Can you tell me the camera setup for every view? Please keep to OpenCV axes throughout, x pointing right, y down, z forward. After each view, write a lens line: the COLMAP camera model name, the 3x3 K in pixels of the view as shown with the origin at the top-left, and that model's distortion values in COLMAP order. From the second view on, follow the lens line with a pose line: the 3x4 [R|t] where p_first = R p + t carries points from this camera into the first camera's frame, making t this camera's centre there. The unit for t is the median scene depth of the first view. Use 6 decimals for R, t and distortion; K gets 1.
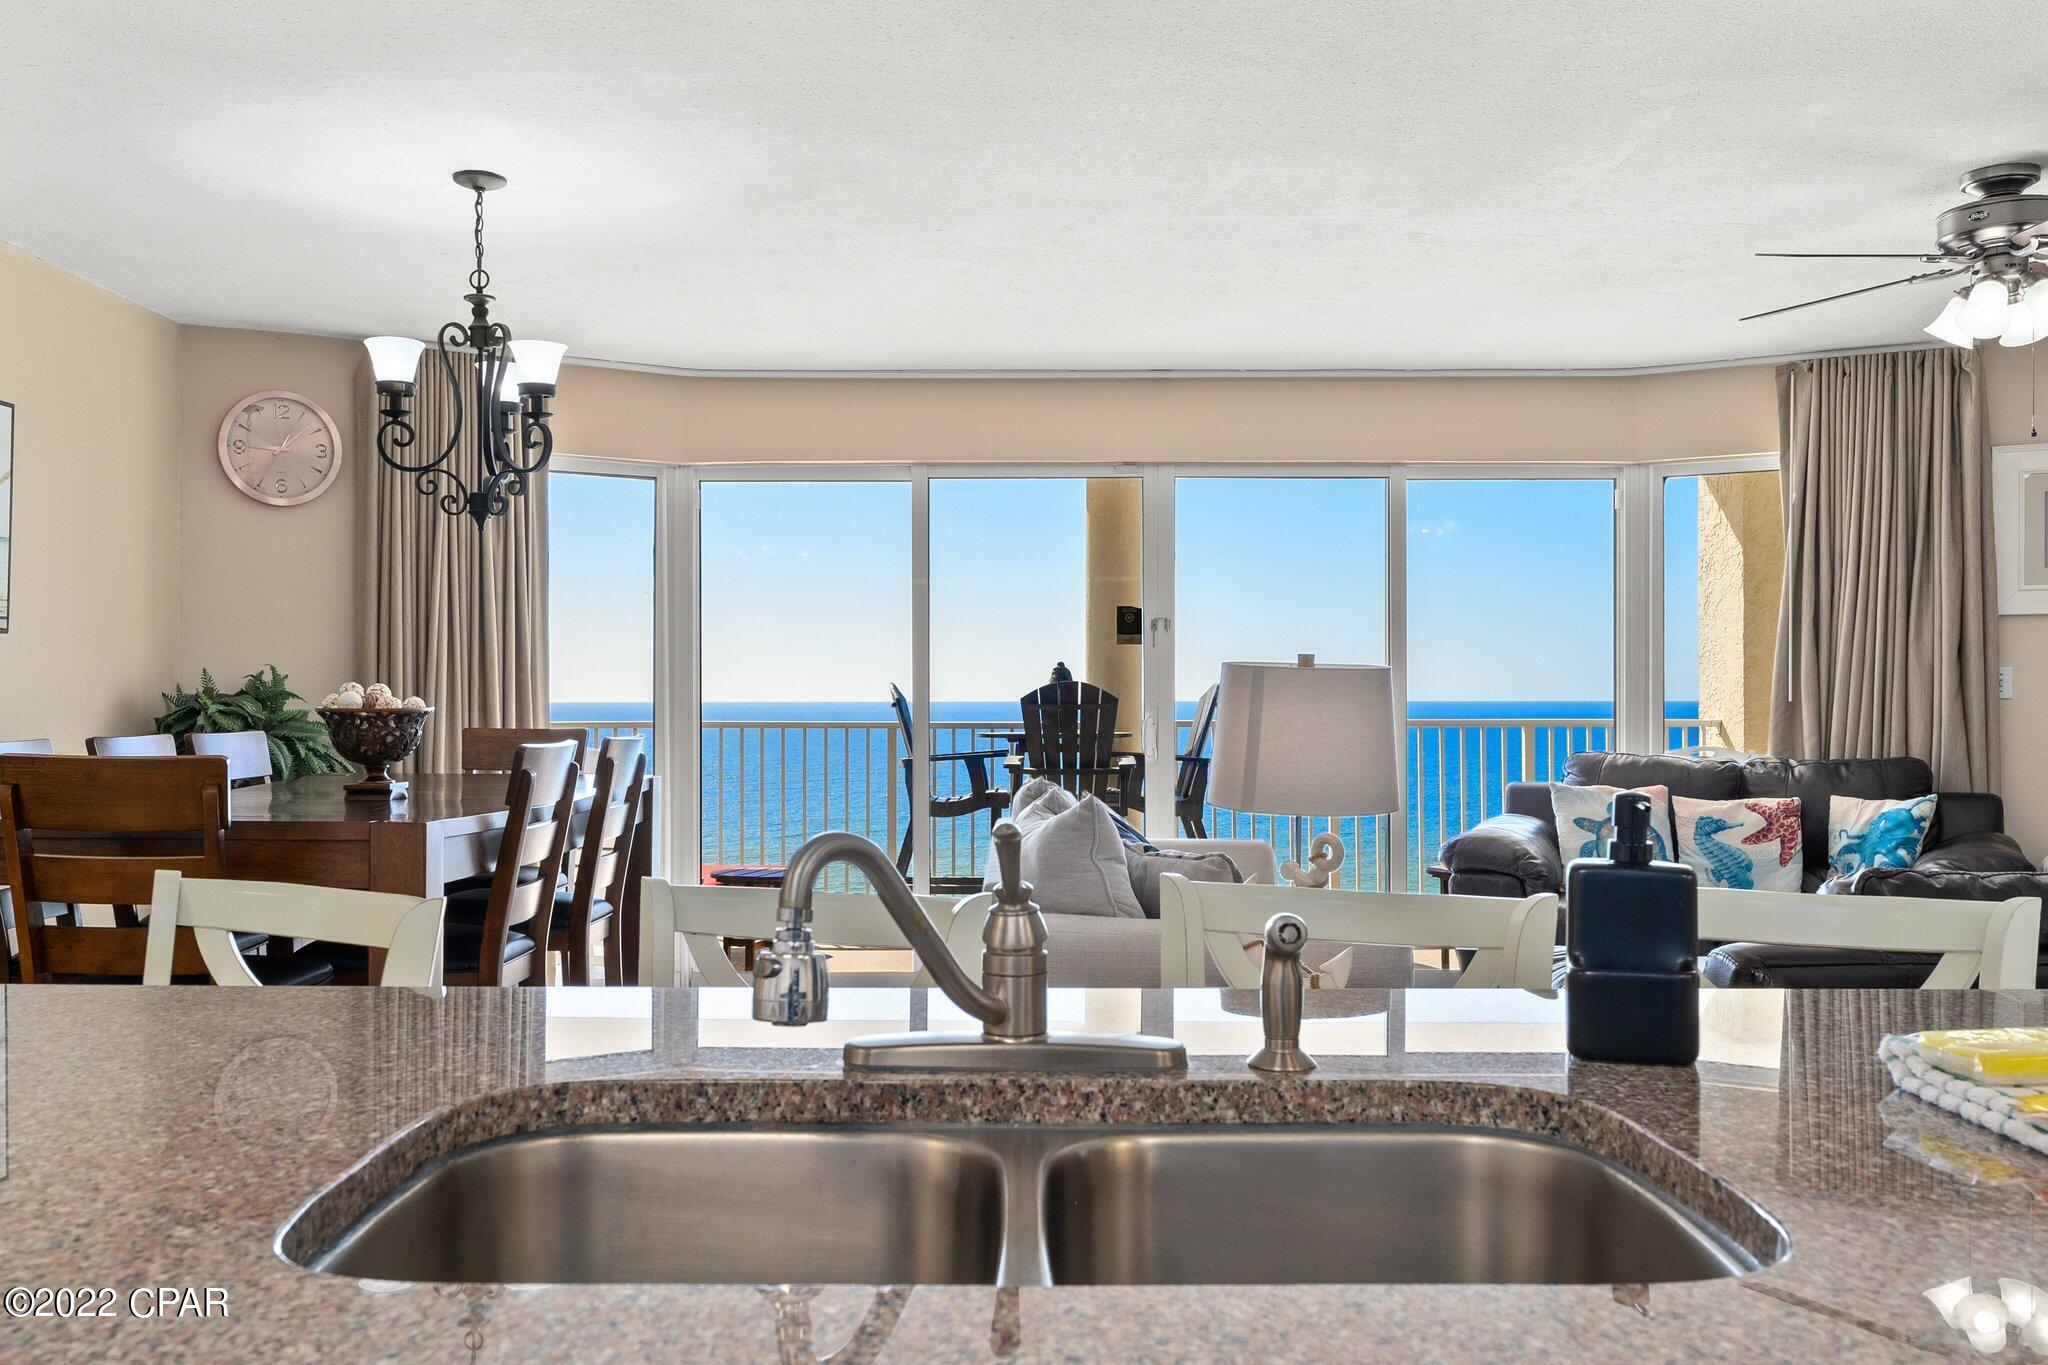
lens RADIAL K [[1731.4, 0, 1010.6], [0, 1731.4, 697.4], [0, 0, 1]] dist [-0.000627, 0.000651]
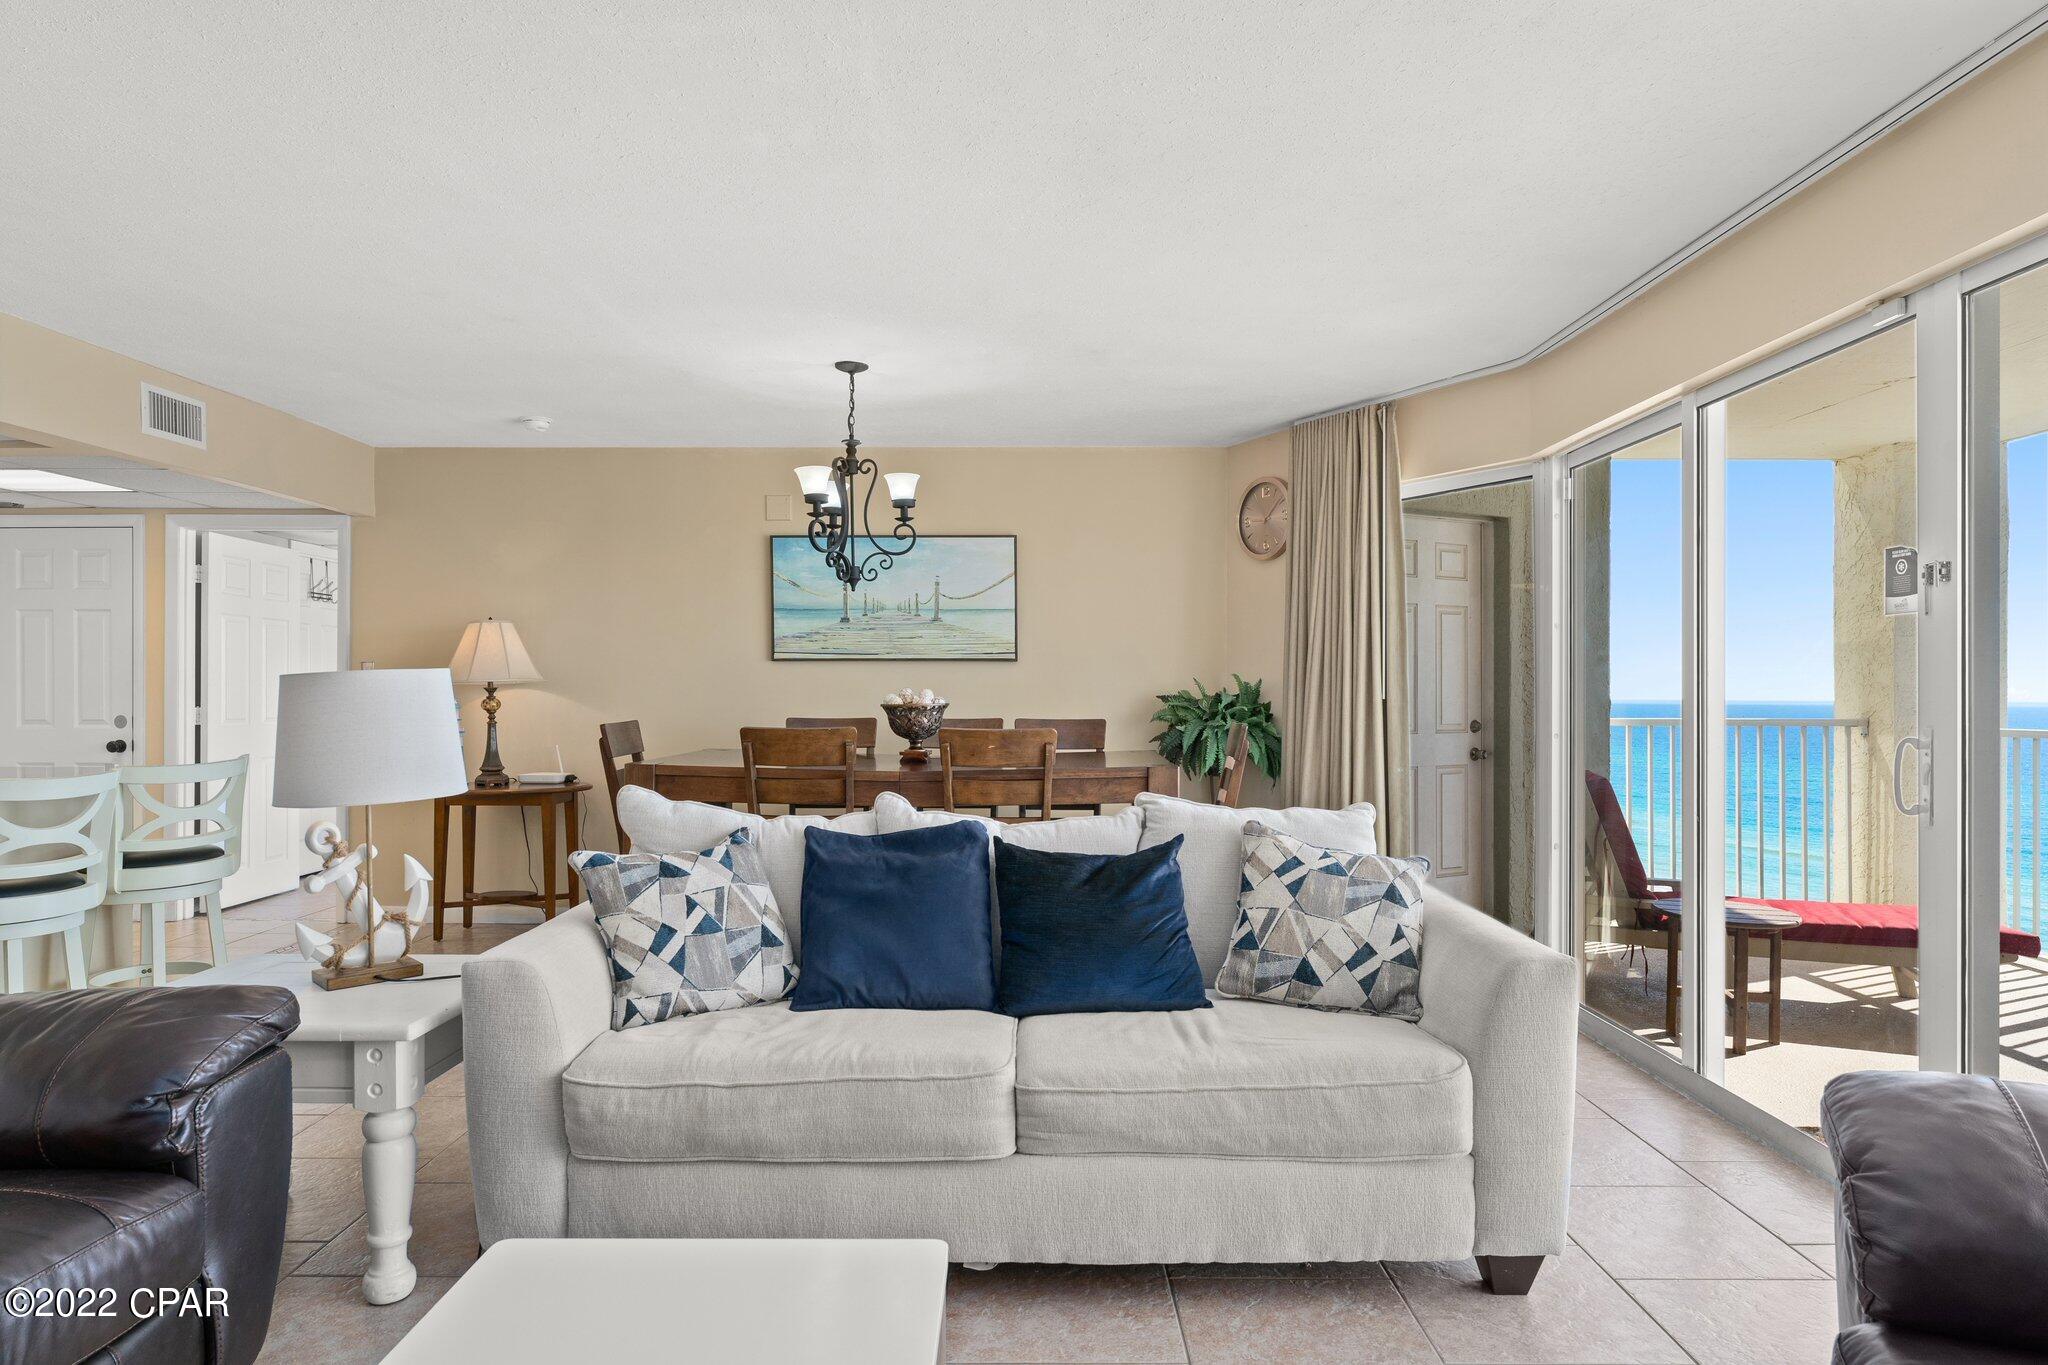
lens RADIAL K [[1177.7, 0, 1009.6], [0, 1177.7, 689.8], [0, 0, 1]] dist [0.002140, 0.000895]
pose [[-0.012272, -0.001293, -0.999924, 0.521349], [-0.003354, 0.999994, -0.001252, -0.004338], [0.999919, 0.003338, -0.012276, 0.799234]]
